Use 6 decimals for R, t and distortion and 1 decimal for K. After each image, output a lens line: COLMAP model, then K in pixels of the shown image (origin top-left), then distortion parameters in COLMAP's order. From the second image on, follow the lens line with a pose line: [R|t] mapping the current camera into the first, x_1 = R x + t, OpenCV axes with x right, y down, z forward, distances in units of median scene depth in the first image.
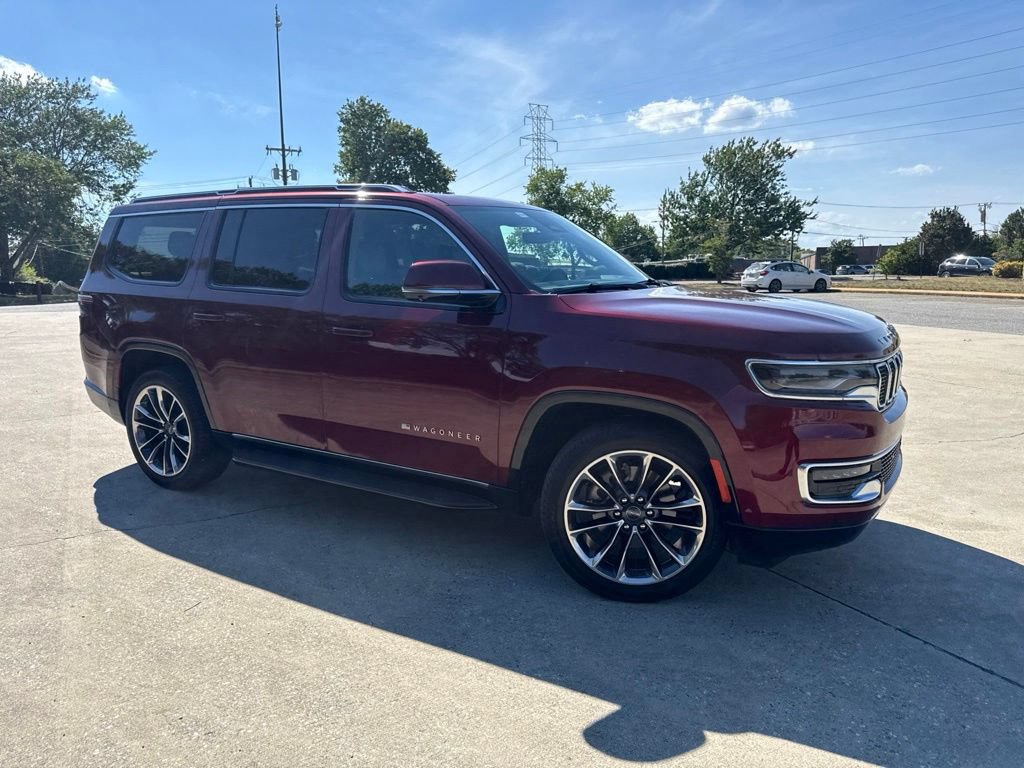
lens RADIAL K [[723.9, 0, 515.1], [0, 723.9, 392.7], [0, 0, 1]] dist [0.036992, -0.042201]
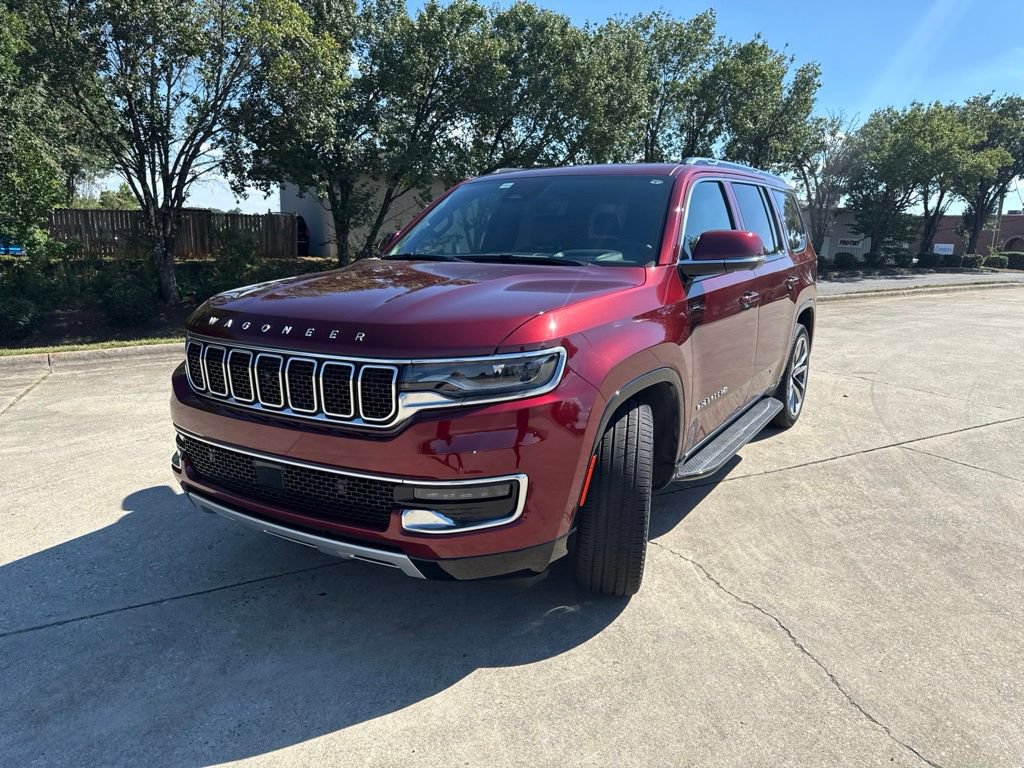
lens RADIAL K [[724.2, 0, 516.3], [0, 724.2, 391.8], [0, 0, 1]] dist [0.028221, -0.030872]
pose [[-0.026218, 0.216420, -0.975948, 0.094166], [-0.183633, 0.958628, 0.217512, -0.017068], [0.982645, 0.184919, 0.014609, 0.092933]]
